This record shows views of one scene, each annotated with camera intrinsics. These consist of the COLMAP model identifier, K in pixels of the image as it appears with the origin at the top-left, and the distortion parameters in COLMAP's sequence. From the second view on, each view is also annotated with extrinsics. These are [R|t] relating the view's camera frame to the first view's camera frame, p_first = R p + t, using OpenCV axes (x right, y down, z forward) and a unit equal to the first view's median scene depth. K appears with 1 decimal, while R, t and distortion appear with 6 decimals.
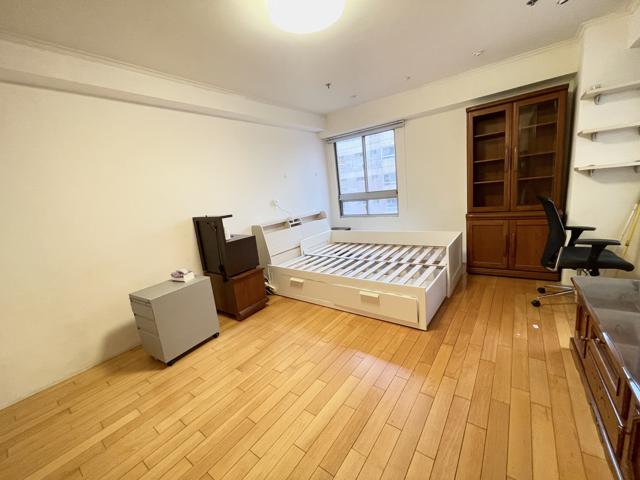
lens RADIAL K [[261.2, 0, 317.9], [0, 261.2, 238.5], [0, 0, 1]] dist [-0.000027, 0.000198]
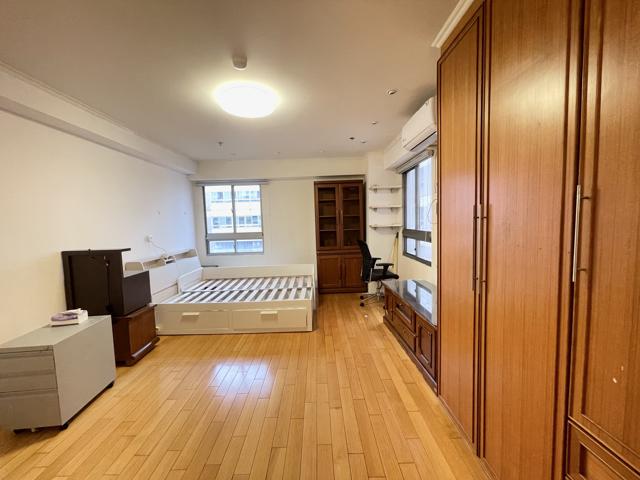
lens RADIAL K [[261.2, 0, 317.9], [0, 261.2, 238.5], [0, 0, 1]] dist [-0.000027, 0.000198]
pose [[0.792991, 0.039323, 0.607963, -0.333316], [0.061966, 0.987534, -0.144698, 0.049152], [-0.606074, 0.152418, 0.780669, -0.148420]]
